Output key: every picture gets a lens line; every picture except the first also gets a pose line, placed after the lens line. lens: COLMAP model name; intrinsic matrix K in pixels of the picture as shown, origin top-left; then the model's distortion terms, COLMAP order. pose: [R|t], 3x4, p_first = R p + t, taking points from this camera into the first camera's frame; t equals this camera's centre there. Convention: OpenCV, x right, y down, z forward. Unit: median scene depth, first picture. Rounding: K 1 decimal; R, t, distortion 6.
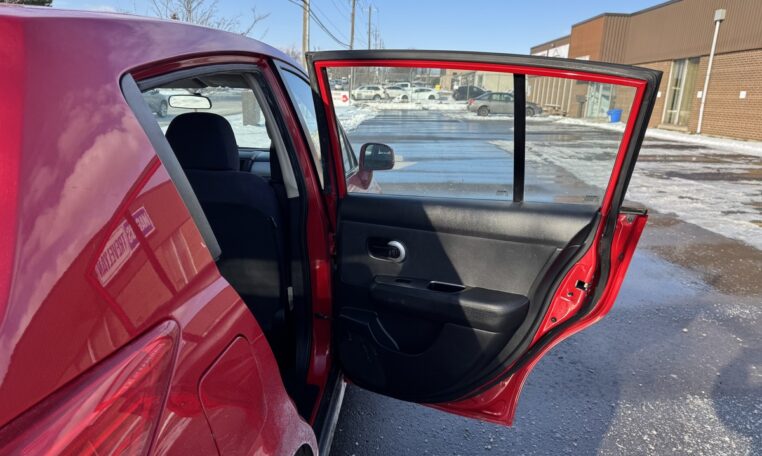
lens RADIAL K [[565.2, 0, 374.5], [0, 565.2, 241.6], [0, 0, 1]] dist [0.037940, -0.043130]
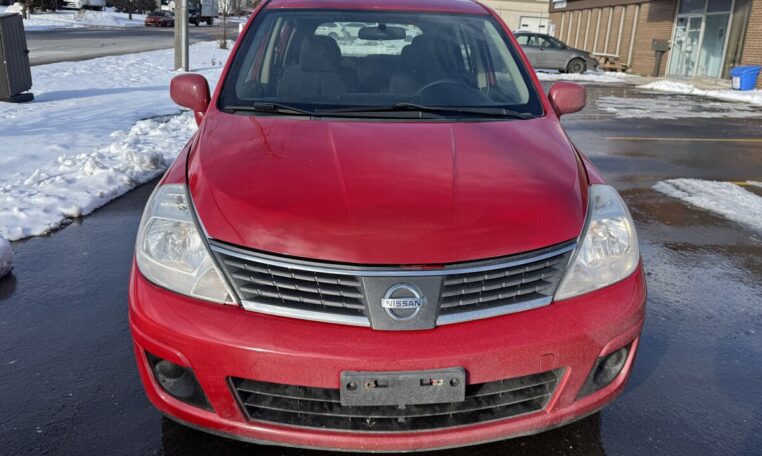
lens RADIAL K [[639.7, 0, 396.3], [0, 639.7, 208.7], [0, 0, 1]] dist [0.054351, -0.063892]
pose [[0.995421, -0.005950, 0.095405, 0.014607], [0.004896, 0.999924, 0.011285, -0.118392], [-0.095465, -0.010766, 0.995375, 0.466643]]
